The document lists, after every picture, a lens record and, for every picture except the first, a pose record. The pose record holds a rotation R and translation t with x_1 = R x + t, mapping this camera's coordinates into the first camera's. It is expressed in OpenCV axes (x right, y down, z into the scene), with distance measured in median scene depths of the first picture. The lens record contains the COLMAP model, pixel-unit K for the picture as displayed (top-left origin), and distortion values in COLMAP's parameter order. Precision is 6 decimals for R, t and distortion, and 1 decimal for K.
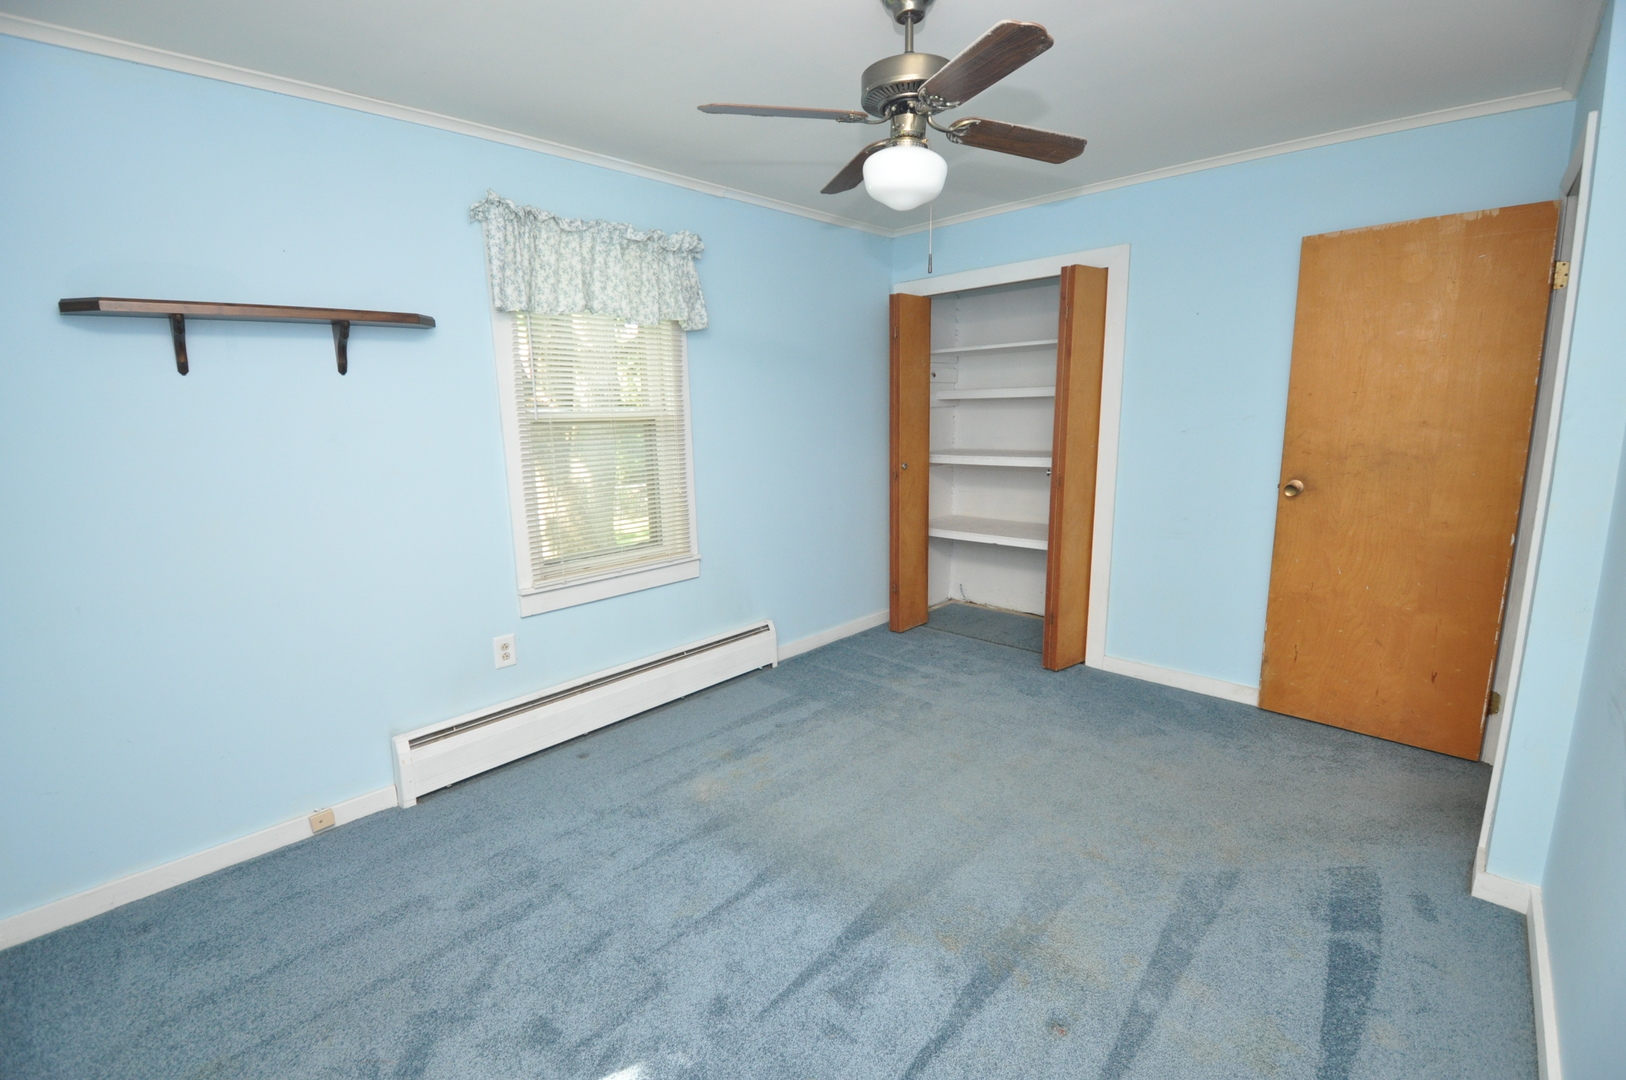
lens RADIAL K [[721.8, 0, 815.4], [0, 721.8, 536.4], [0, 0, 1]] dist [-0.005054, -0.001045]
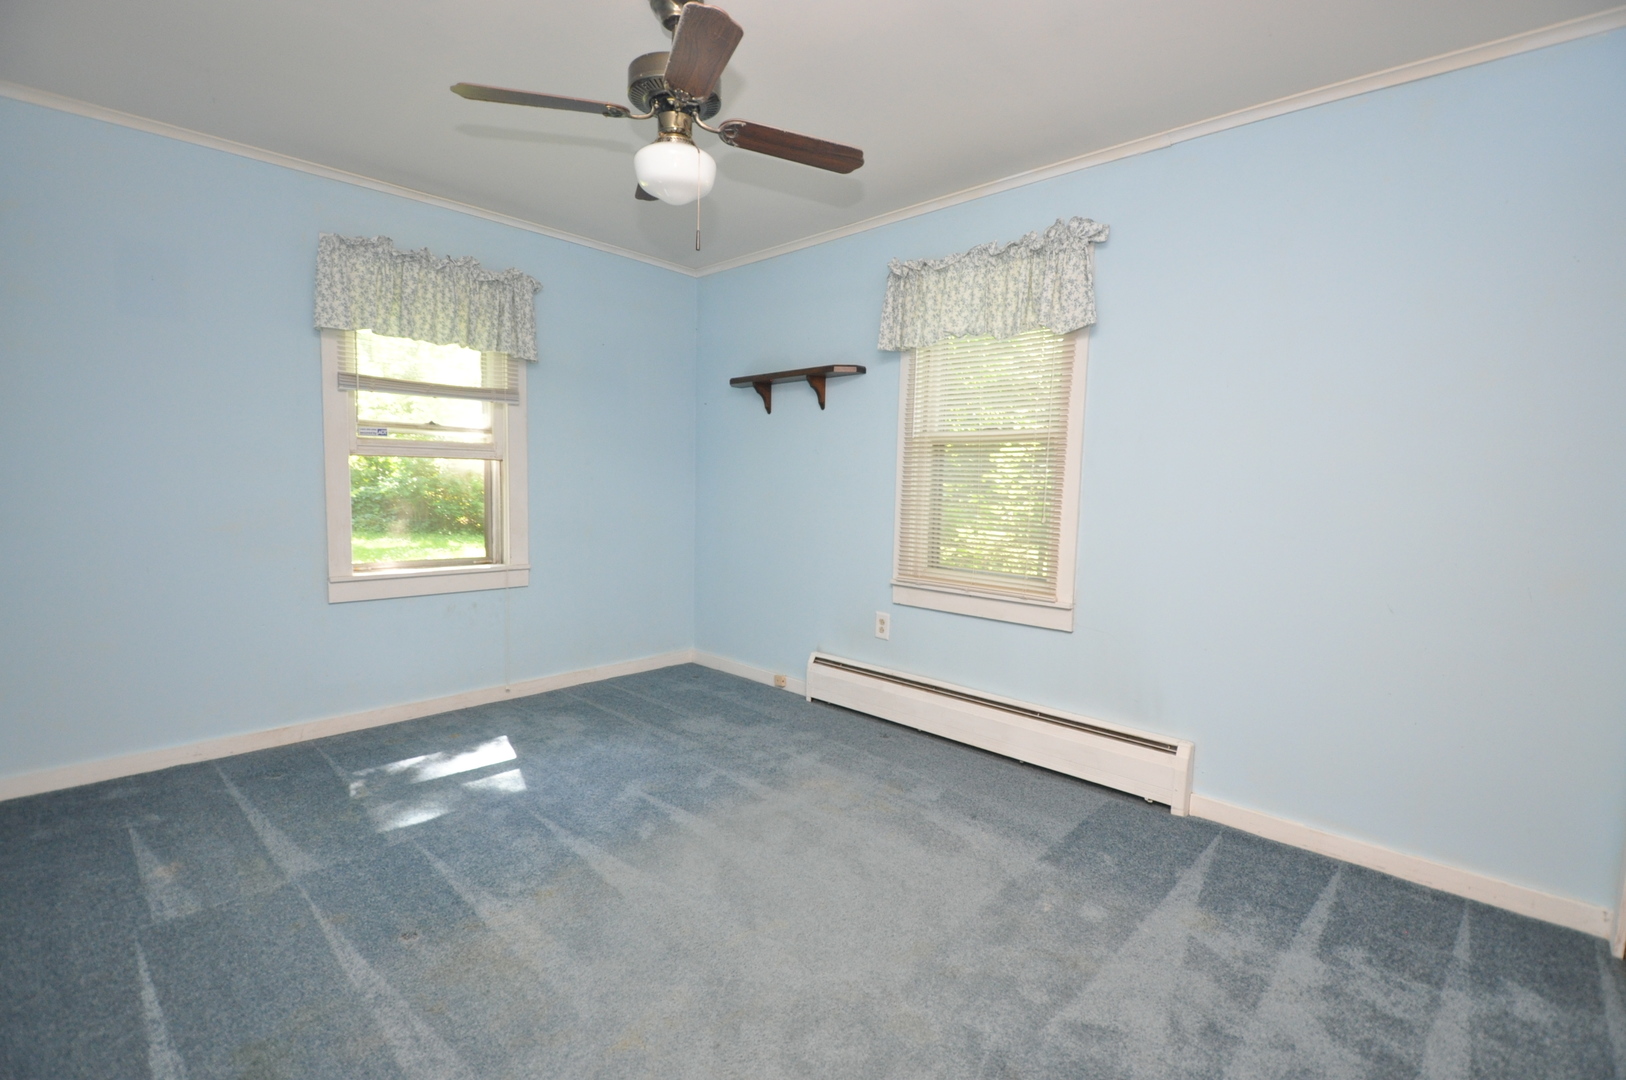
lens RADIAL K [[721.8, 0, 815.7], [0, 721.8, 543.1], [0, 0, 1]] dist [-0.005054, -0.001045]
pose [[0.005188, 0.106461, -0.994303, 0.770335], [-0.209327, 0.972403, 0.103024, -0.079283], [0.977832, 0.207600, 0.027330, 0.826792]]
